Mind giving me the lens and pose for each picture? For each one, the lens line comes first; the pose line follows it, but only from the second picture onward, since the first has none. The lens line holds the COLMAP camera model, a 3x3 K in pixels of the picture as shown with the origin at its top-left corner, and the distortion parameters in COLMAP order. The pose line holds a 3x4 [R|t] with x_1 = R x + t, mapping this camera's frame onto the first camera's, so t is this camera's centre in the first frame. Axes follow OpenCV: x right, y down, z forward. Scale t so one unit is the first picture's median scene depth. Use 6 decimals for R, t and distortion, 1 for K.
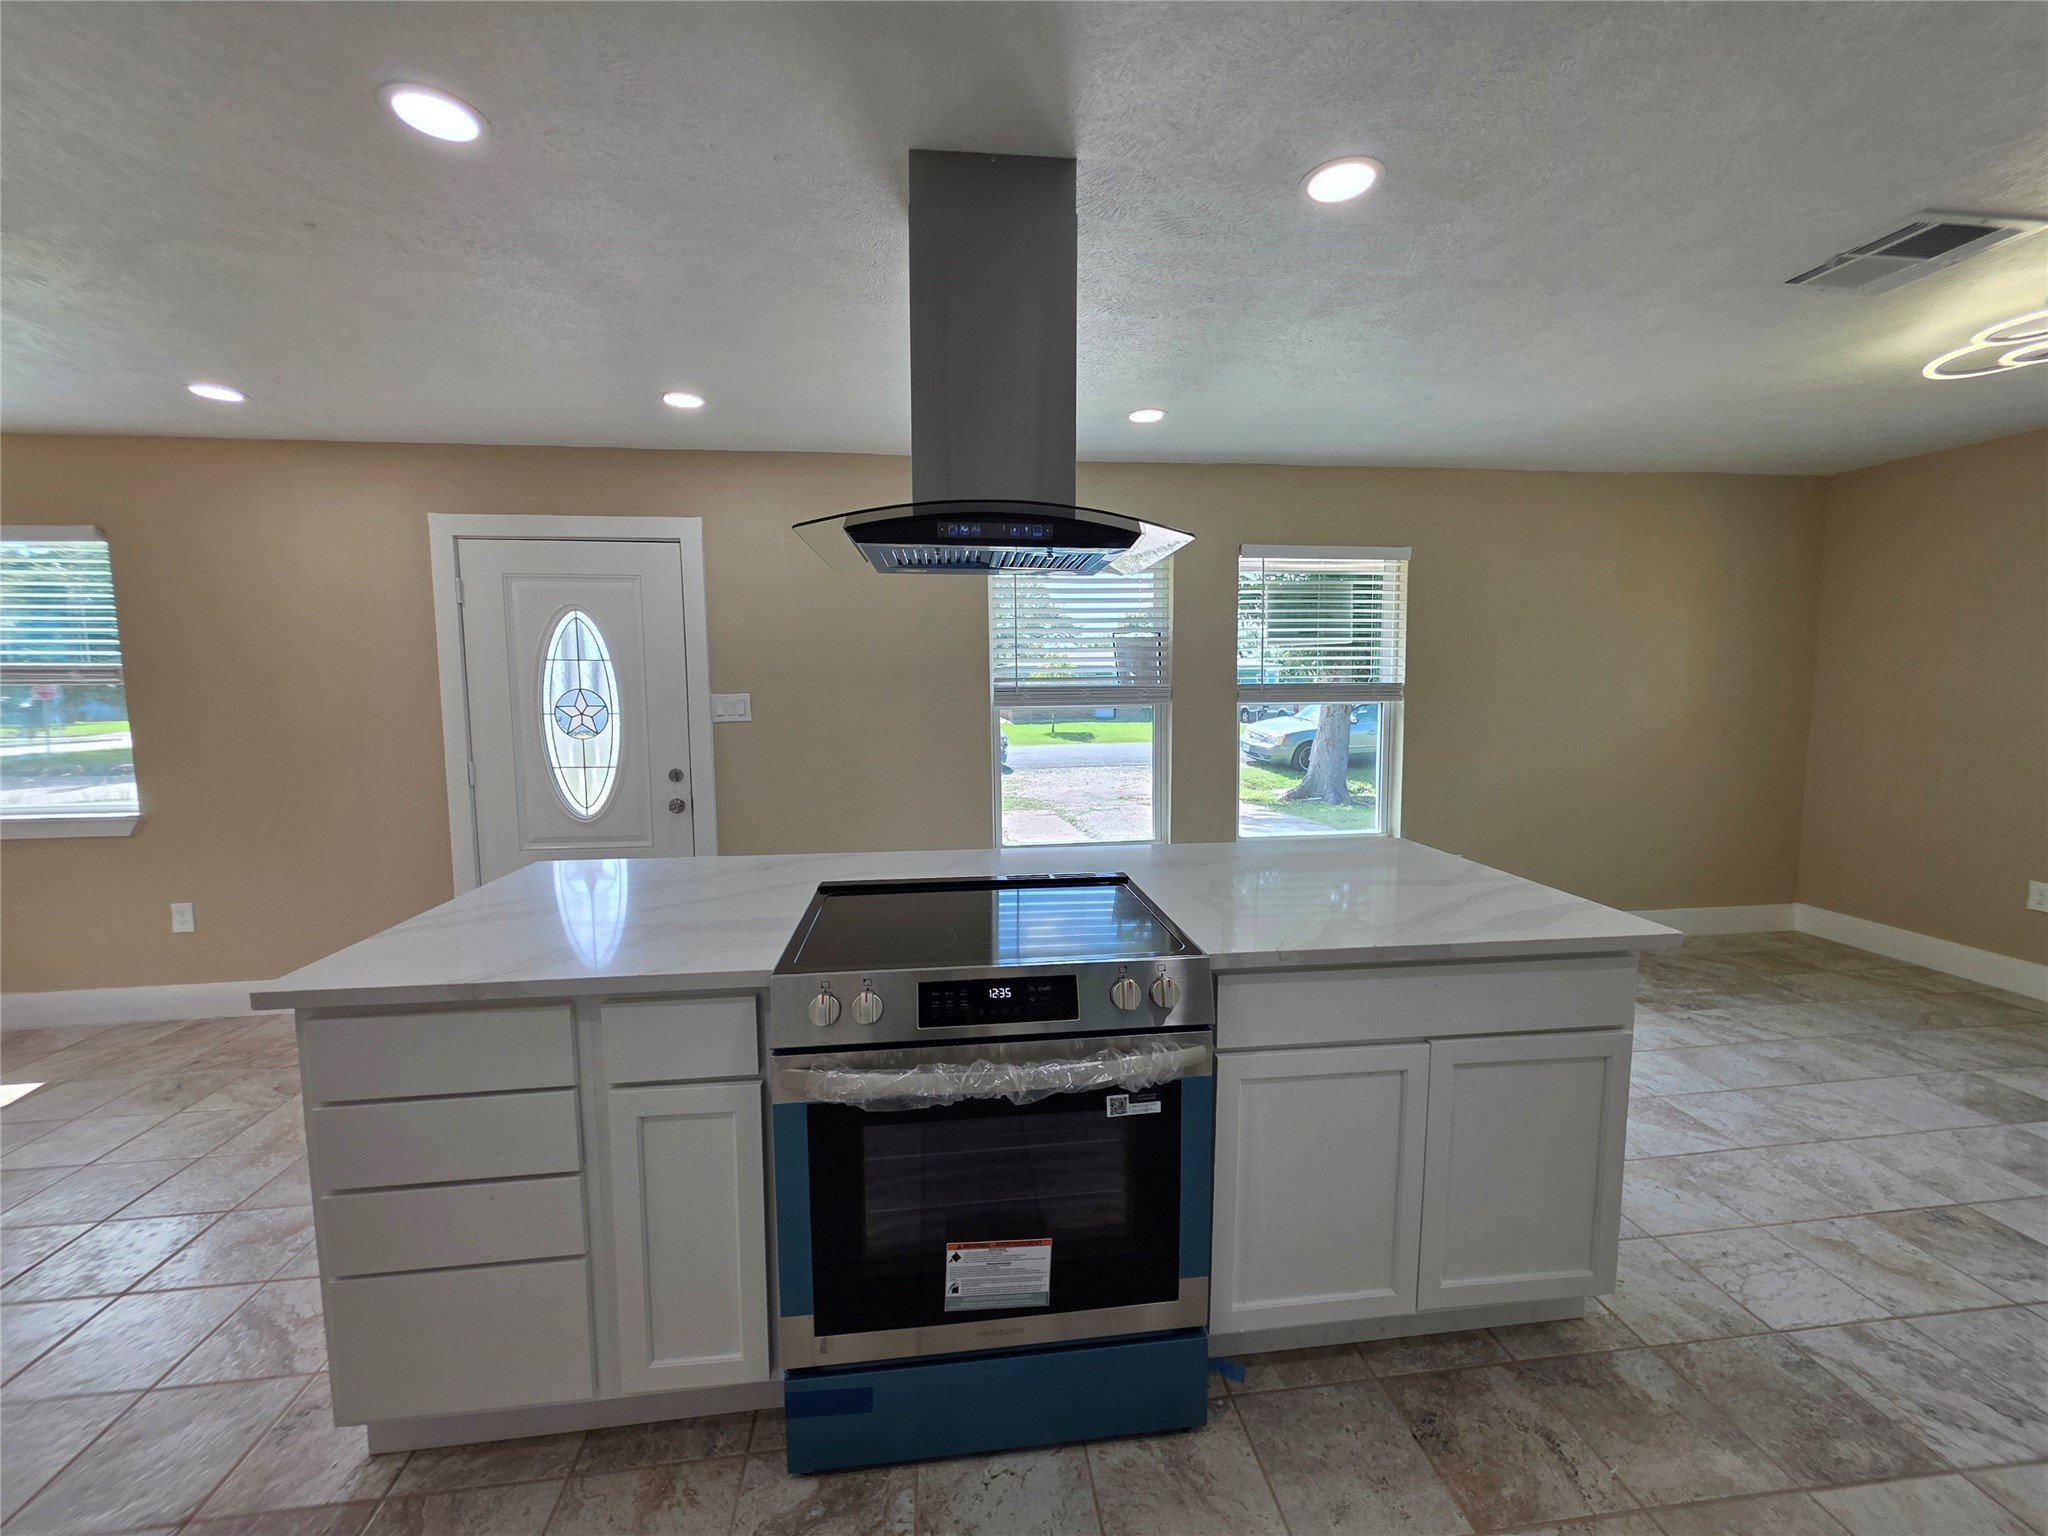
lens RADIAL K [[828.1, 0, 1023.7], [0, 828.1, 764.4], [0, 0, 1]] dist [0.000526, -0.000027]
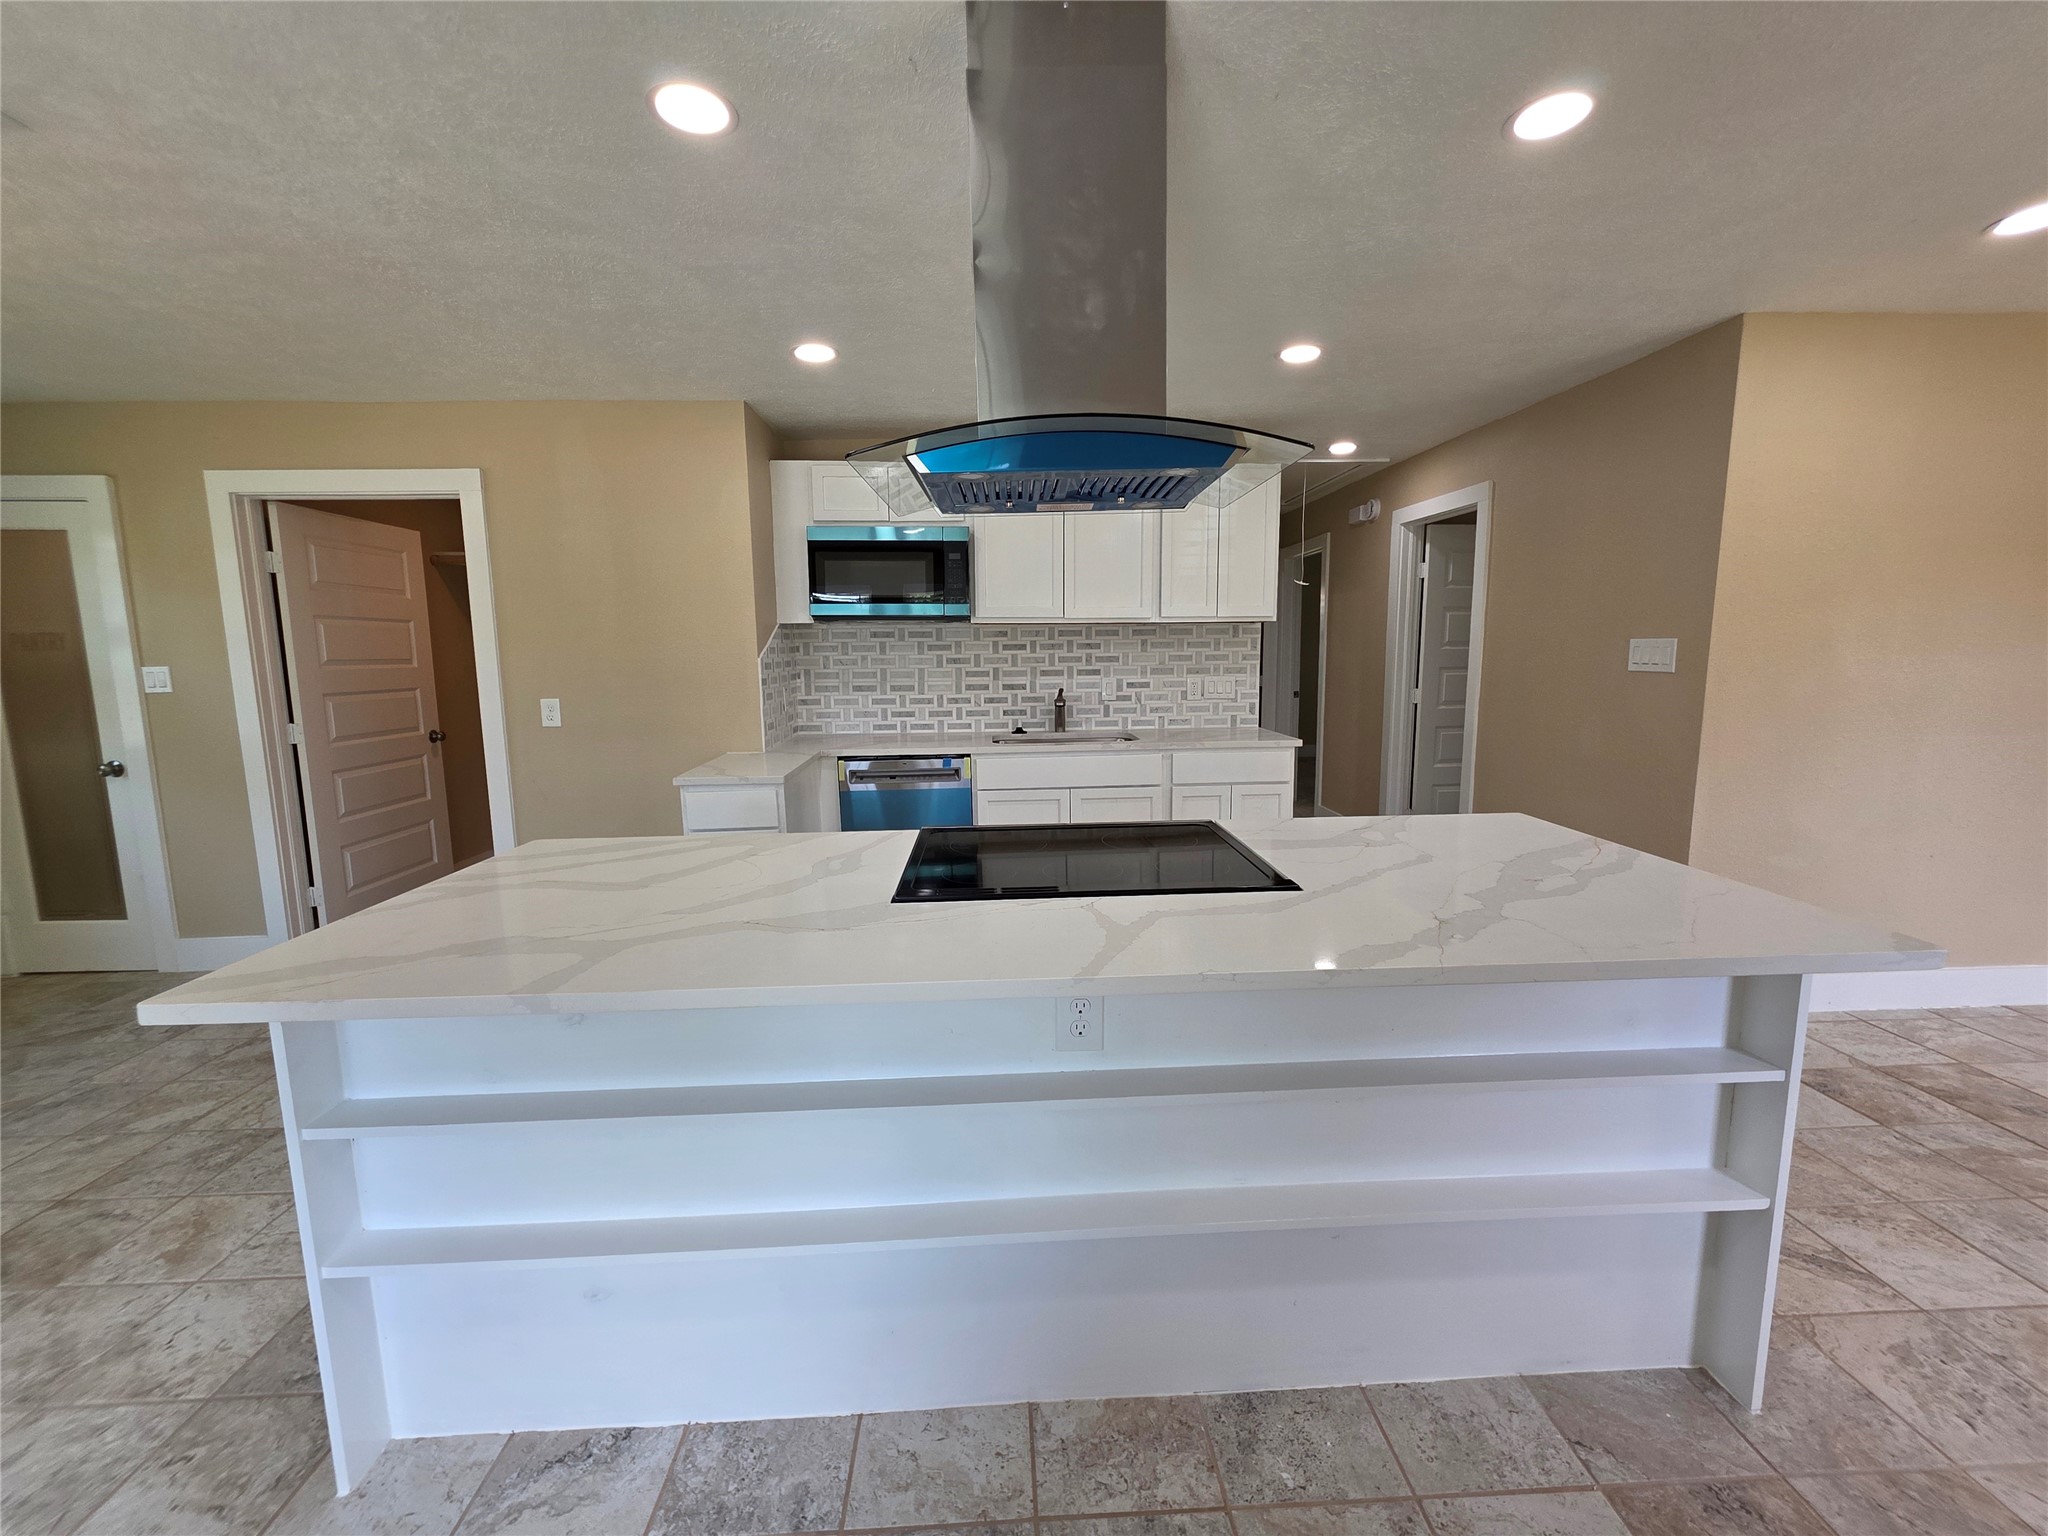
lens RADIAL K [[815.7, 0, 1025.7], [0, 815.7, 757.1], [0, 0, 1]] dist [0.000584, -0.000324]
pose [[-0.996574, 0.009885, 0.082114, -0.031292], [0.028484, 0.973117, 0.228542, -0.090488], [-0.077647, 0.230098, -0.970065, 1.013234]]
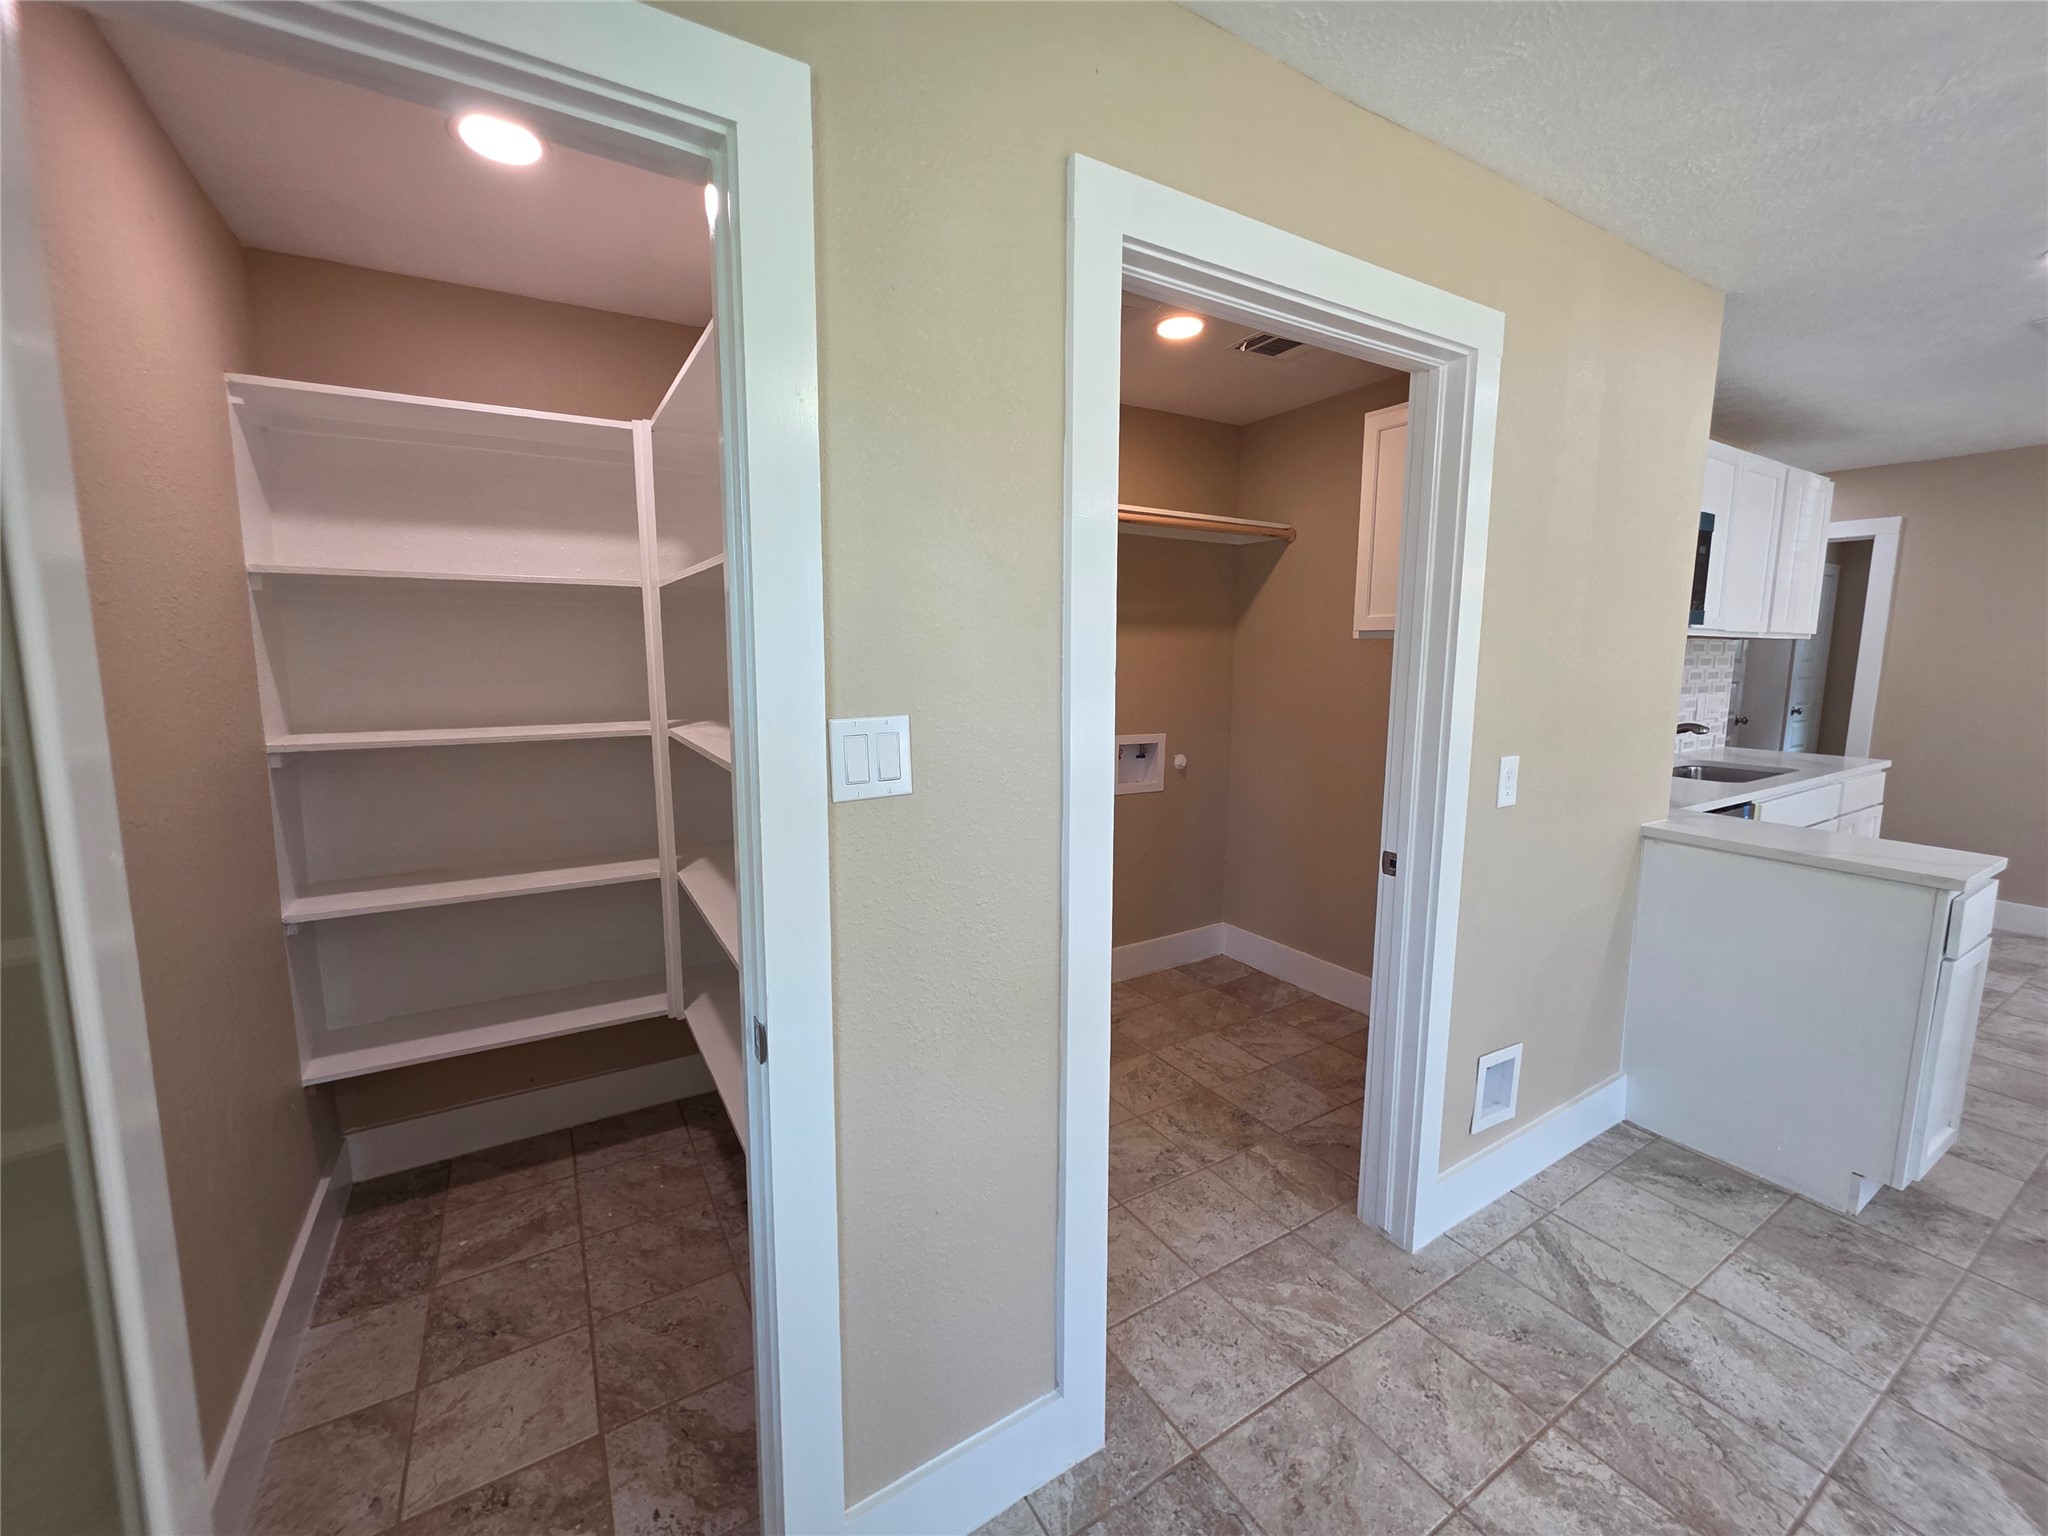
lens RADIAL K [[818.0, 0, 1025.7], [0, 818.0, 757.0], [0, 0, 1]] dist [-0.001231, 0.000453]
pose [[-0.914183, 0.060033, -0.400831, 1.209745], [-0.033005, 0.974658, 0.221253, -0.058298], [0.403955, 0.215495, -0.889034, 0.405078]]
